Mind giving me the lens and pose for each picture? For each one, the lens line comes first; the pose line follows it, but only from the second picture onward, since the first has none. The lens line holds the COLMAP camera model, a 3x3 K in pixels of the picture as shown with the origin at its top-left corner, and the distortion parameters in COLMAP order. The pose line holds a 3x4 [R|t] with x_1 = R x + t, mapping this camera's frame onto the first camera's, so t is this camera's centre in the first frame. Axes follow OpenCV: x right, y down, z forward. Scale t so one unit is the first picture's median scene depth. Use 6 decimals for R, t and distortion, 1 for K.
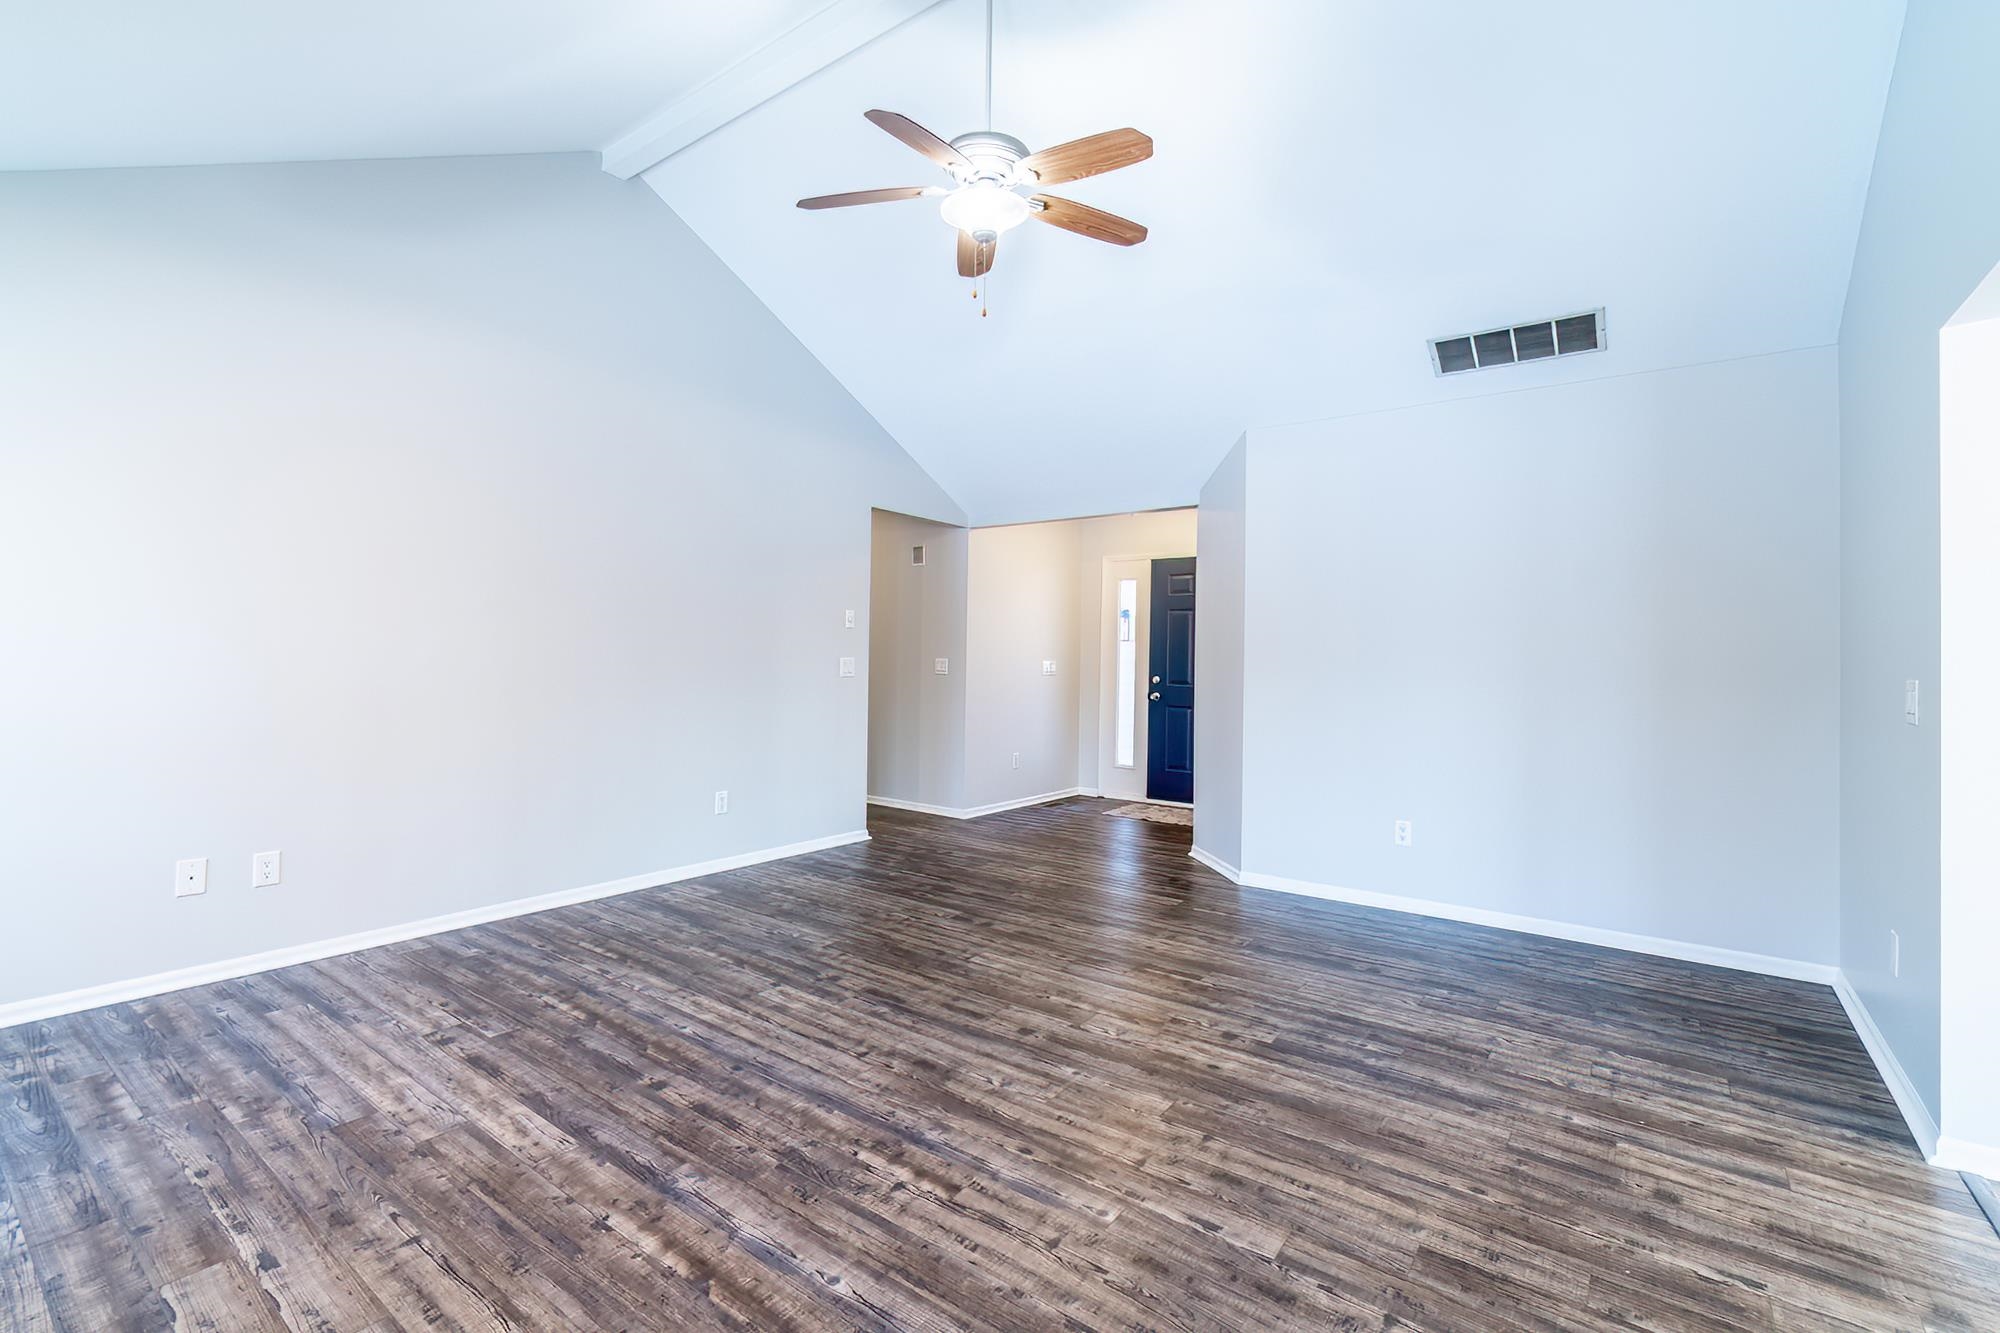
lens RADIAL K [[871.4, 0, 990.1], [0, 871.4, 674.0], [0, 0, 1]] dist [-0.003299, 0.000802]
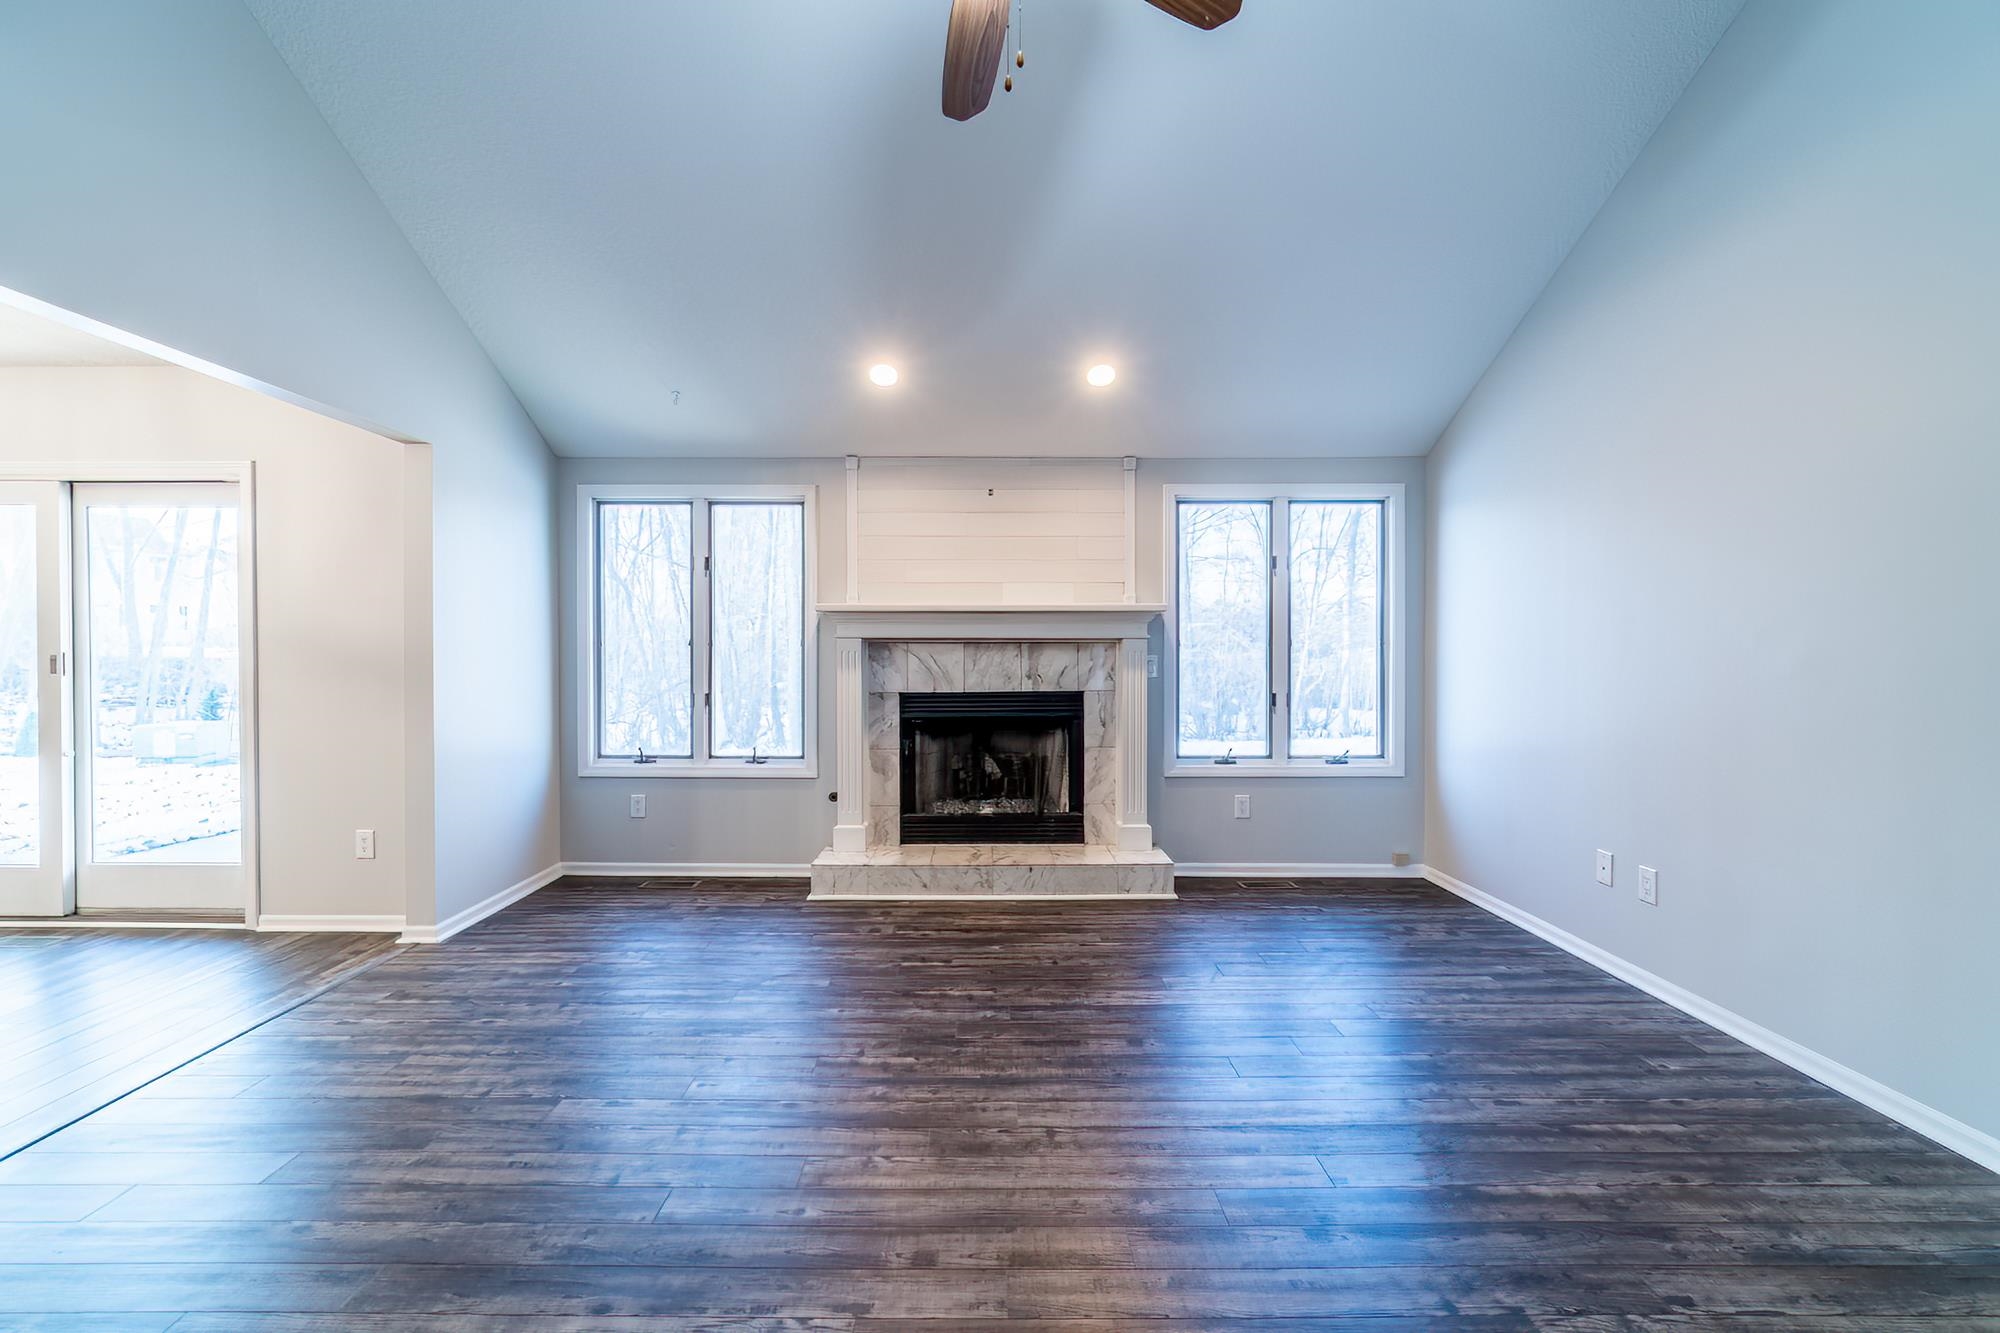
lens RADIAL K [[871.4, 0, 983.3], [0, 871.4, 662.4], [0, 0, 1]] dist [-0.003299, 0.000802]
pose [[-0.805077, -0.011641, -0.593056, 0.463622], [-0.024307, 0.999615, 0.013374, -0.023113], [0.592672, 0.025182, -0.805050, 1.865604]]
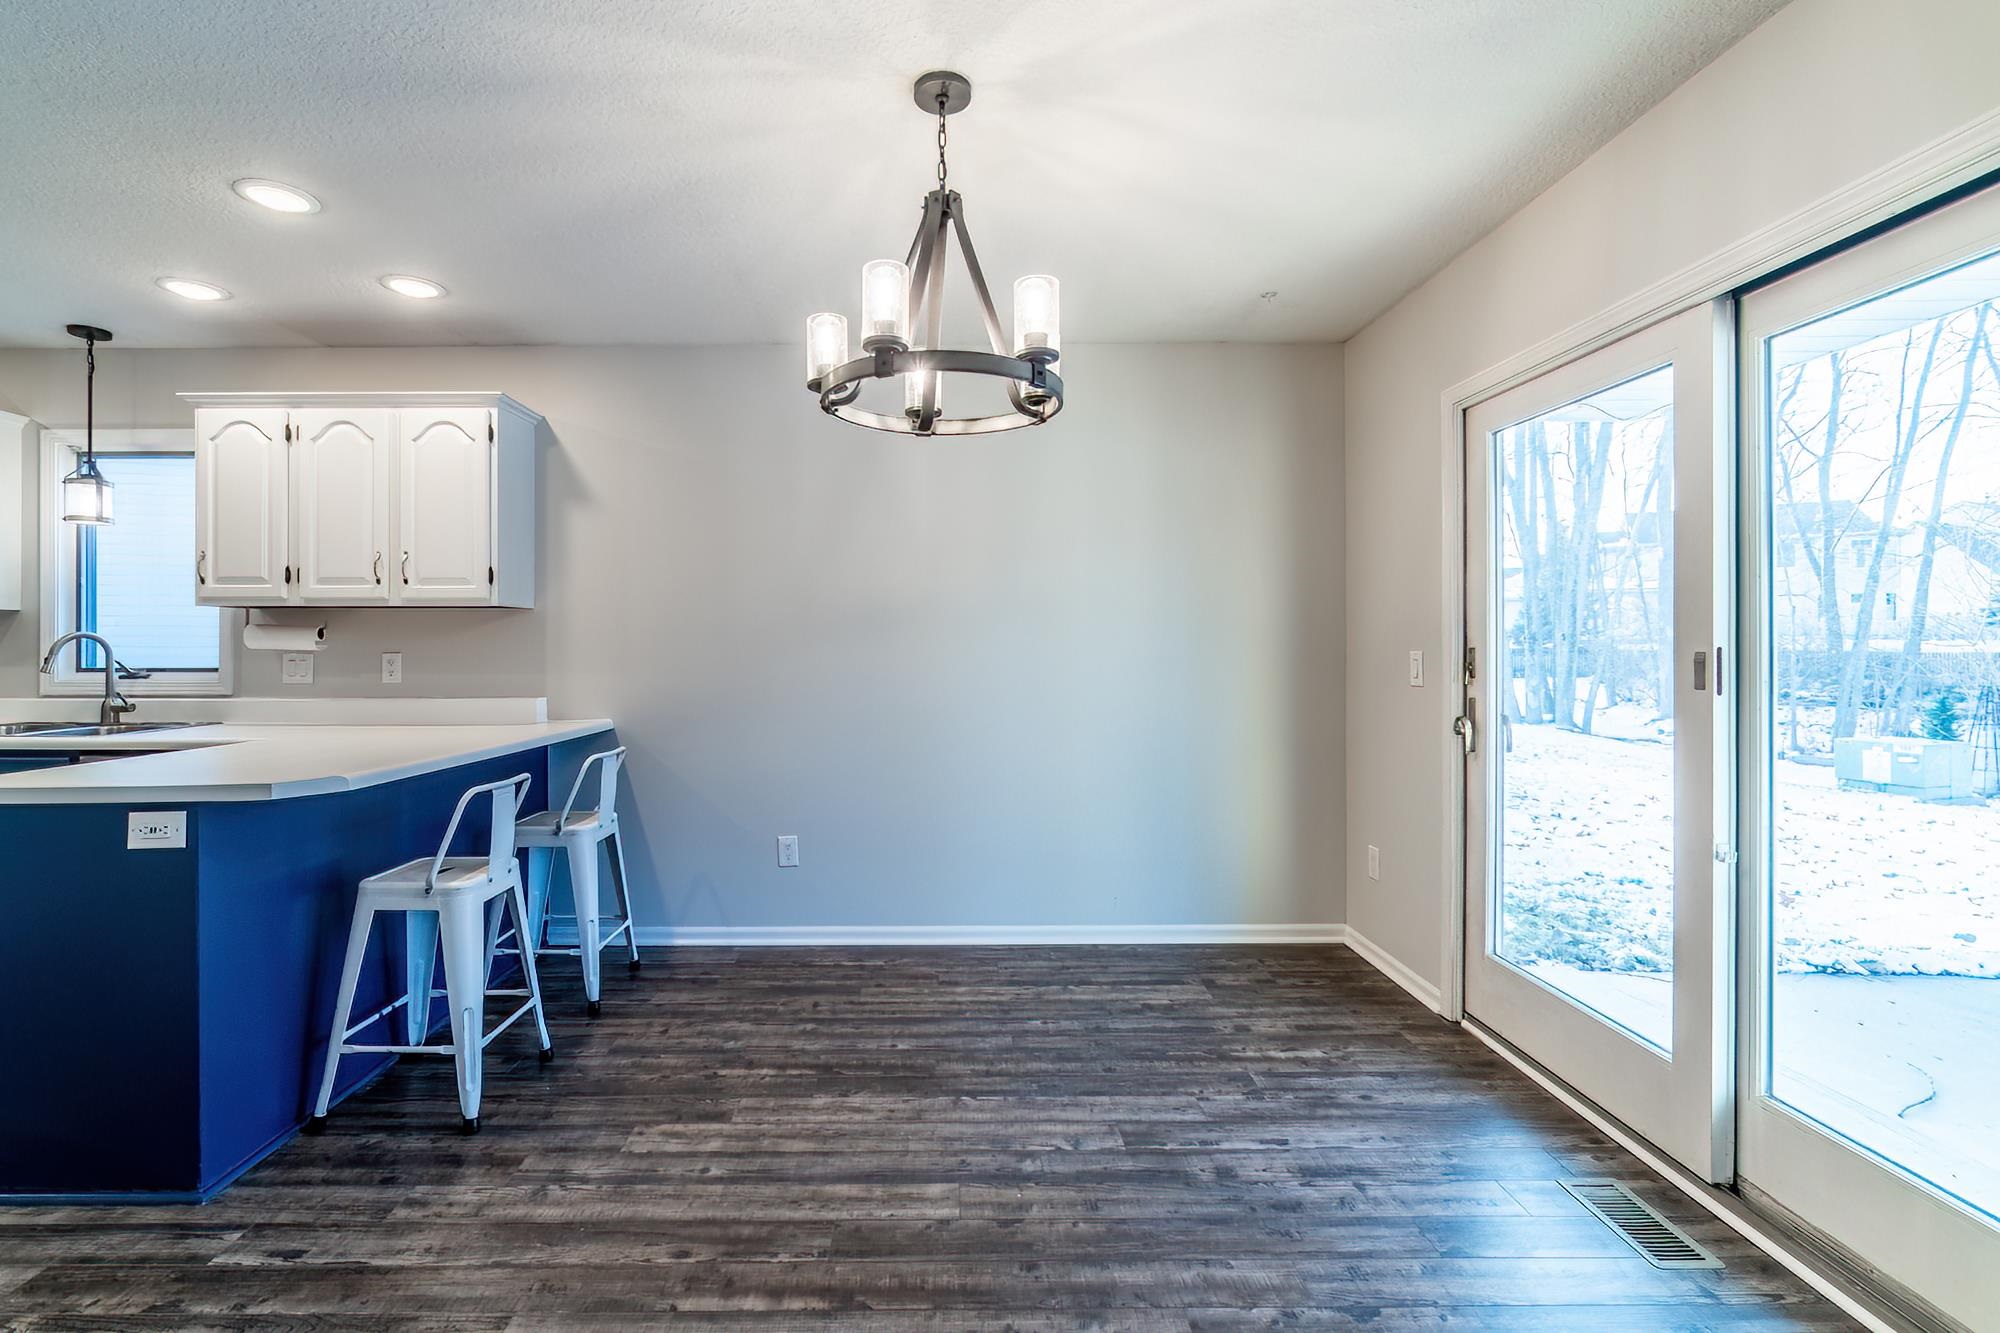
lens RADIAL K [[871.4, 0, 937.3], [0, 871.4, 647.3], [0, 0, 1]] dist [-0.003299, 0.000802]
pose [[-0.590848, -0.018627, 0.806568, 0.670478], [0.002235, 0.999692, 0.024725, 0.000945], [-0.806780, 0.016411, -0.590624, 0.549561]]
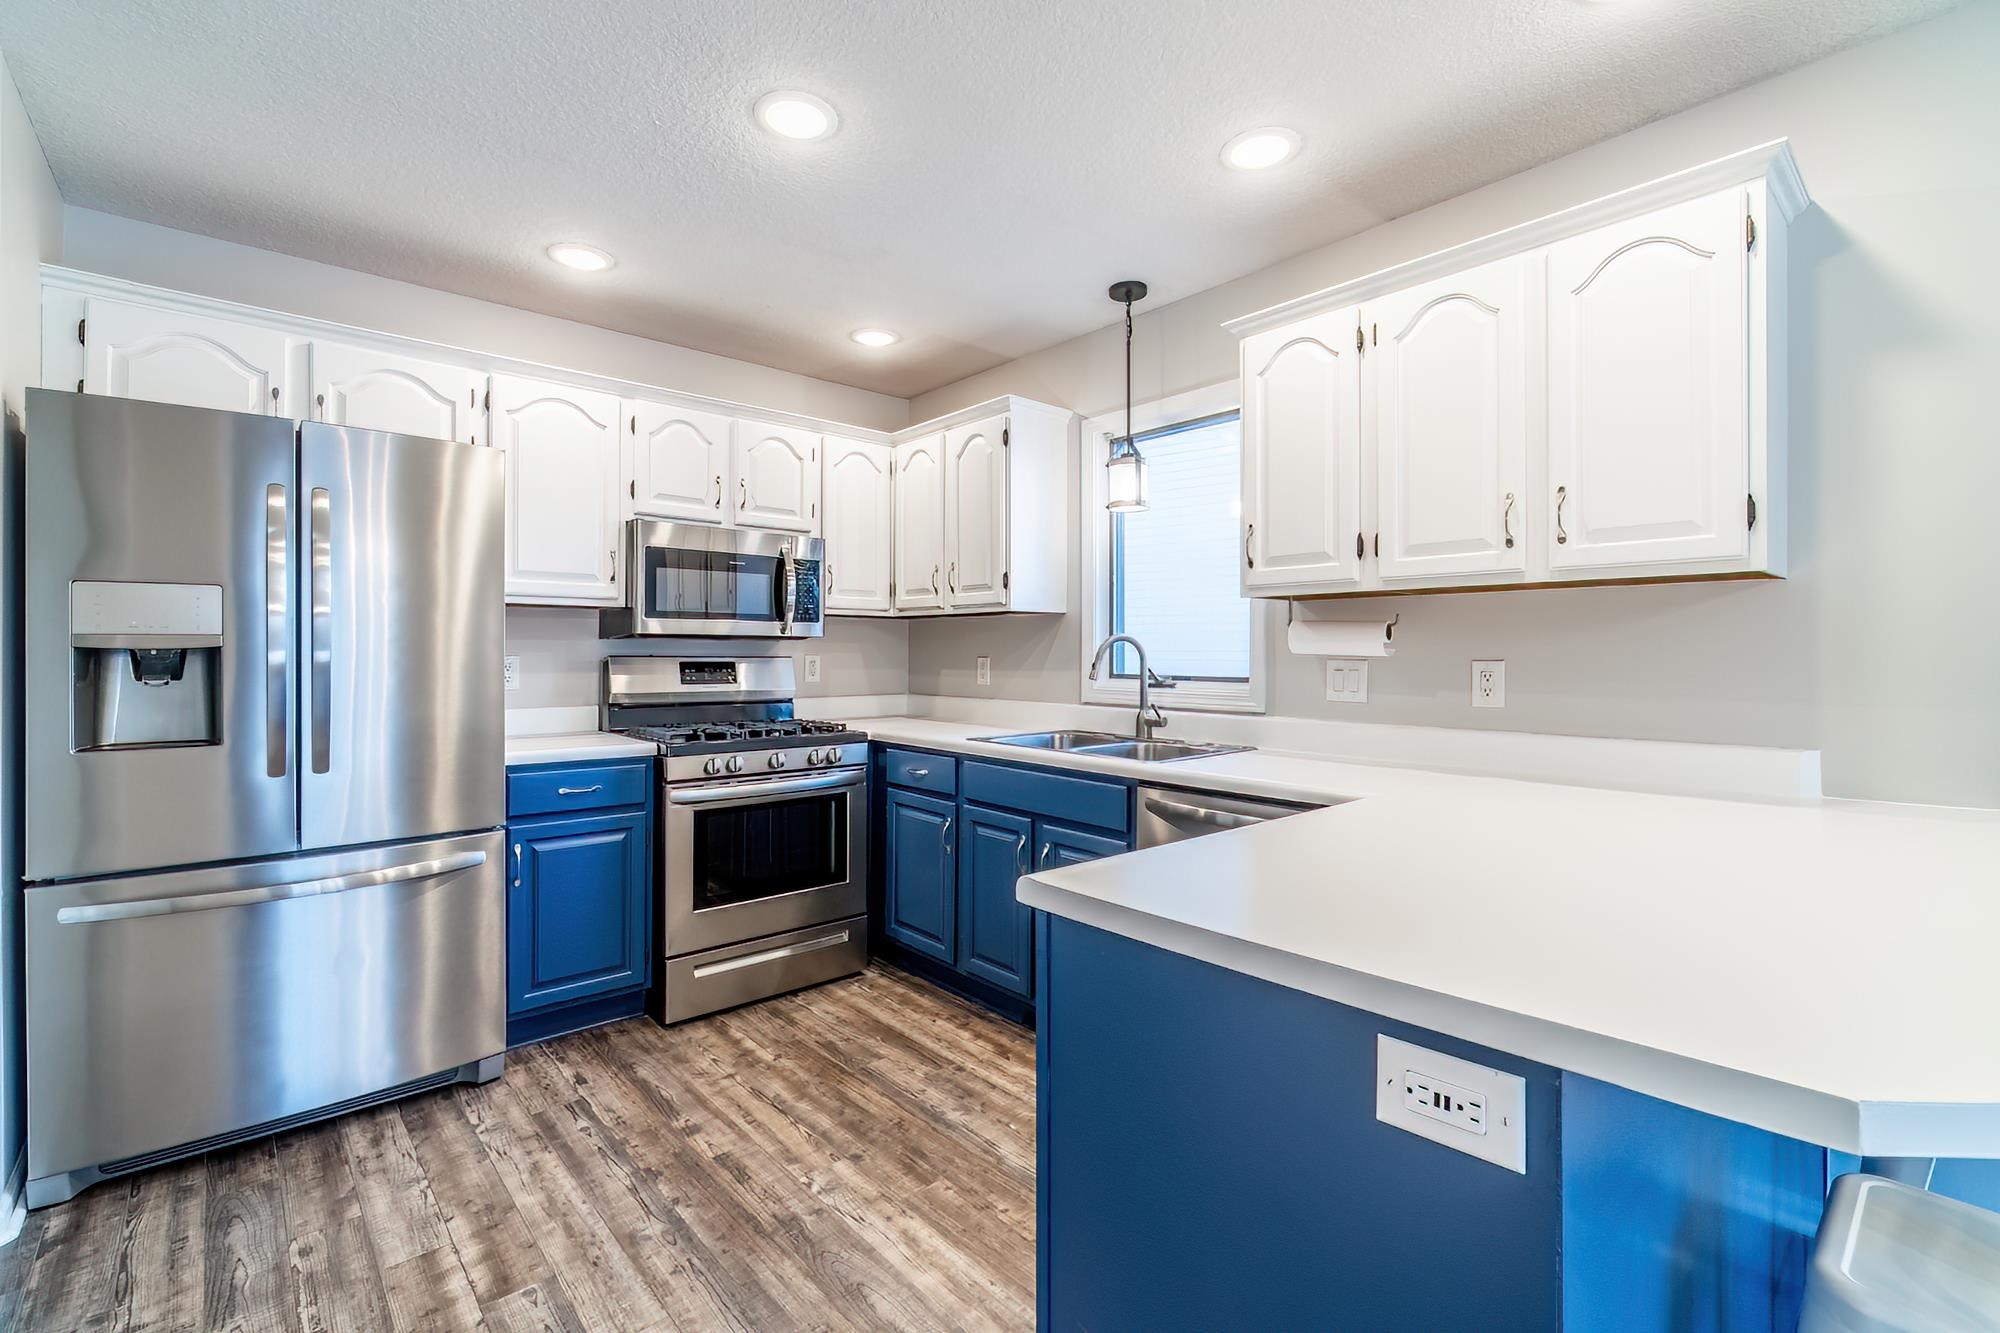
lens RADIAL K [[871.4, 0, 996.5], [0, 871.4, 643.8], [0, 0, 1]] dist [-0.003299, 0.000802]
pose [[0.207970, -0.010128, 0.978083, 1.415722], [0.016747, 0.999837, 0.006792, 0.011459], [-0.977992, 0.014967, 0.208105, 0.762667]]
